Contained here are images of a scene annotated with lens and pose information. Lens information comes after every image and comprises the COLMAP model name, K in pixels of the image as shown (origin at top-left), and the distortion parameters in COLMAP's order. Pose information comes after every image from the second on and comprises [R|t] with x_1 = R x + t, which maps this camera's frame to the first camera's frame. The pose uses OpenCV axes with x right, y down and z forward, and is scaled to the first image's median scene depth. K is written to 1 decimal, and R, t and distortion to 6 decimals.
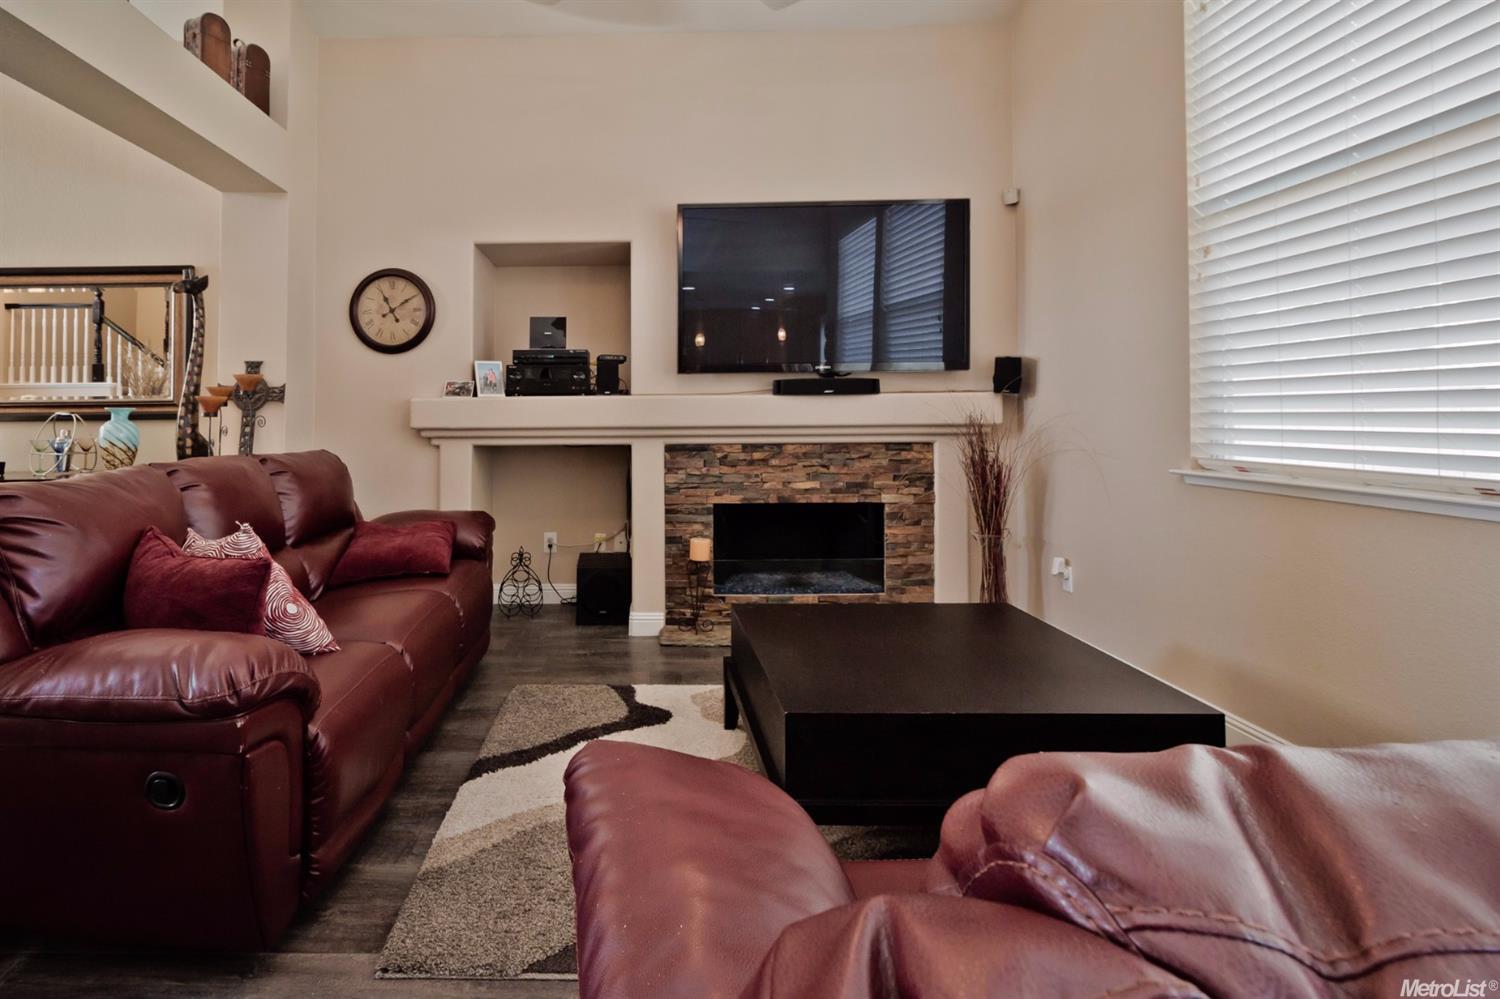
lens RADIAL K [[769.5, 0, 743.6], [0, 769.5, 395.1], [0, 0, 1]] dist [-0.002485, -0.000148]
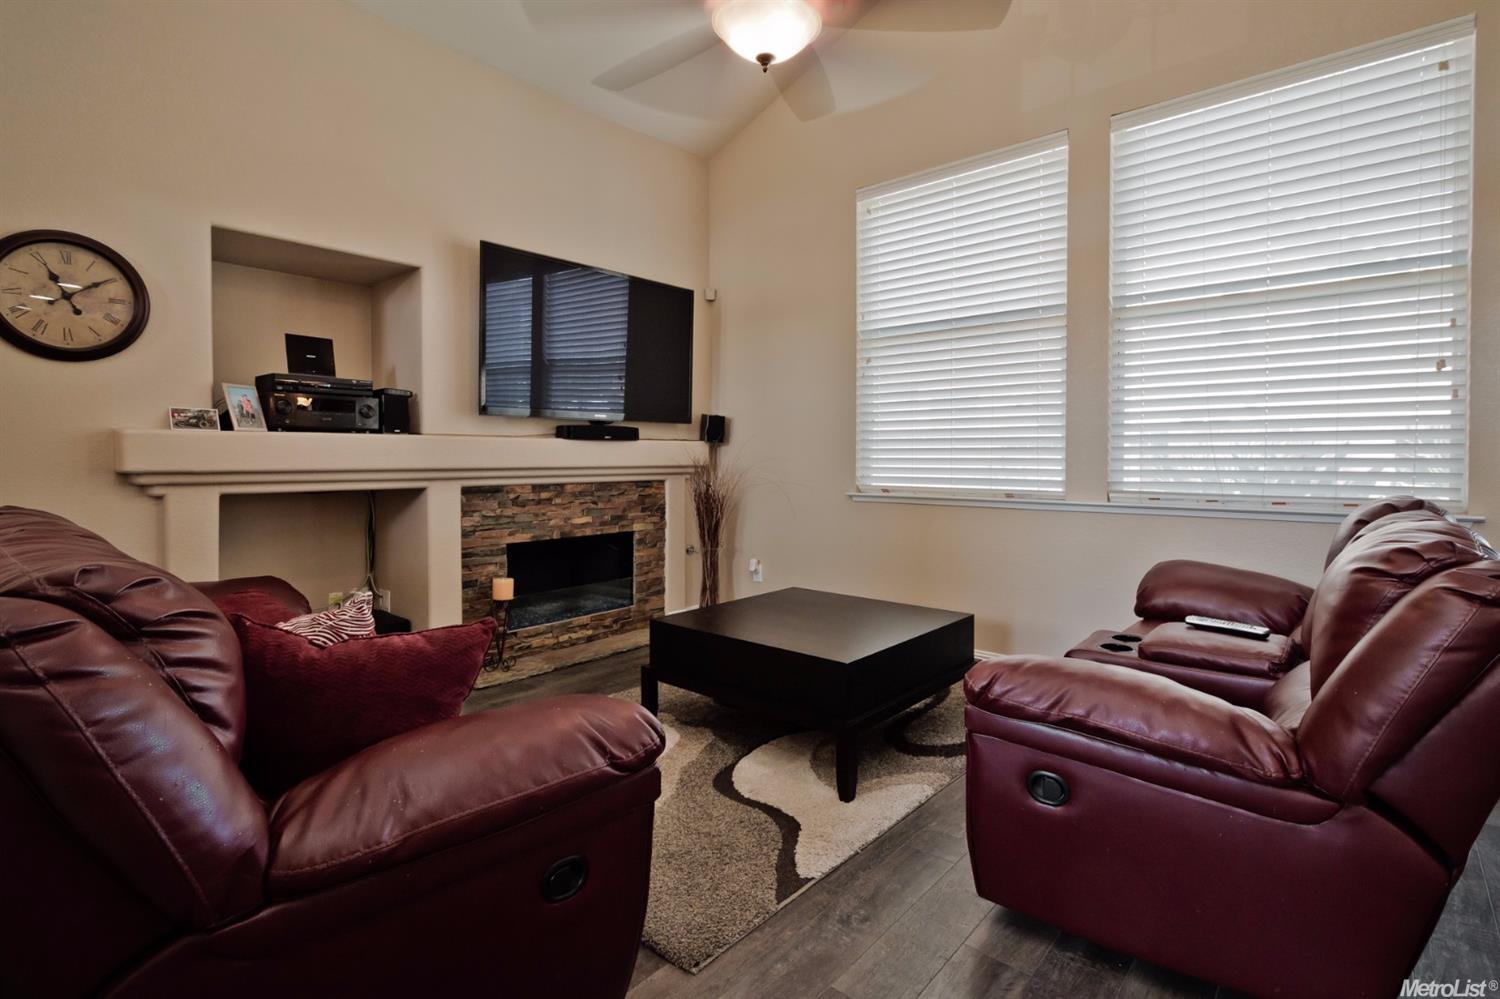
lens RADIAL K [[717.5, 0, 738.0], [0, 717.5, 468.6], [0, 0, 1]] dist [0.004054, 0.000893]
pose [[0.646623, -0.003646, 0.762801, -0.568177], [-0.023078, 0.999437, 0.024340, 0.011197], [-0.762461, -0.033342, 0.646175, 0.152743]]
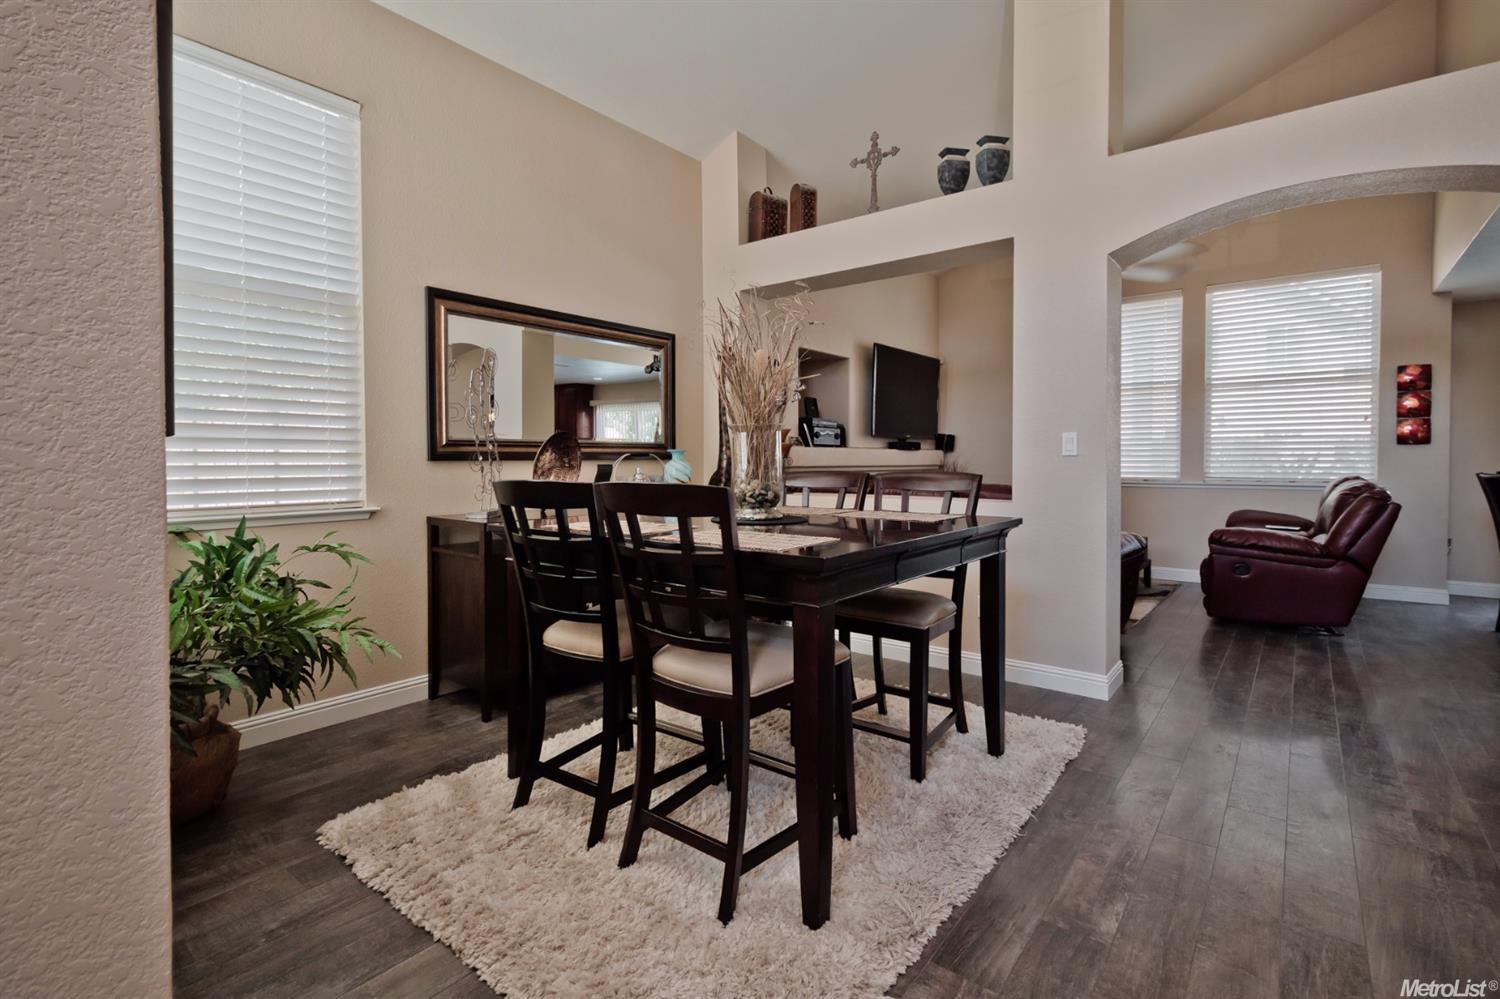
lens RADIAL K [[717.5, 0, 735.2], [0, 717.5, 473.7], [0, 0, 1]] dist [0.004054, 0.000893]
pose [[0.606505, -0.007370, 0.795045, -1.620008], [-0.024307, 0.999318, 0.027806, 0.020842], [-0.794708, -0.036190, 0.605912, 0.221694]]
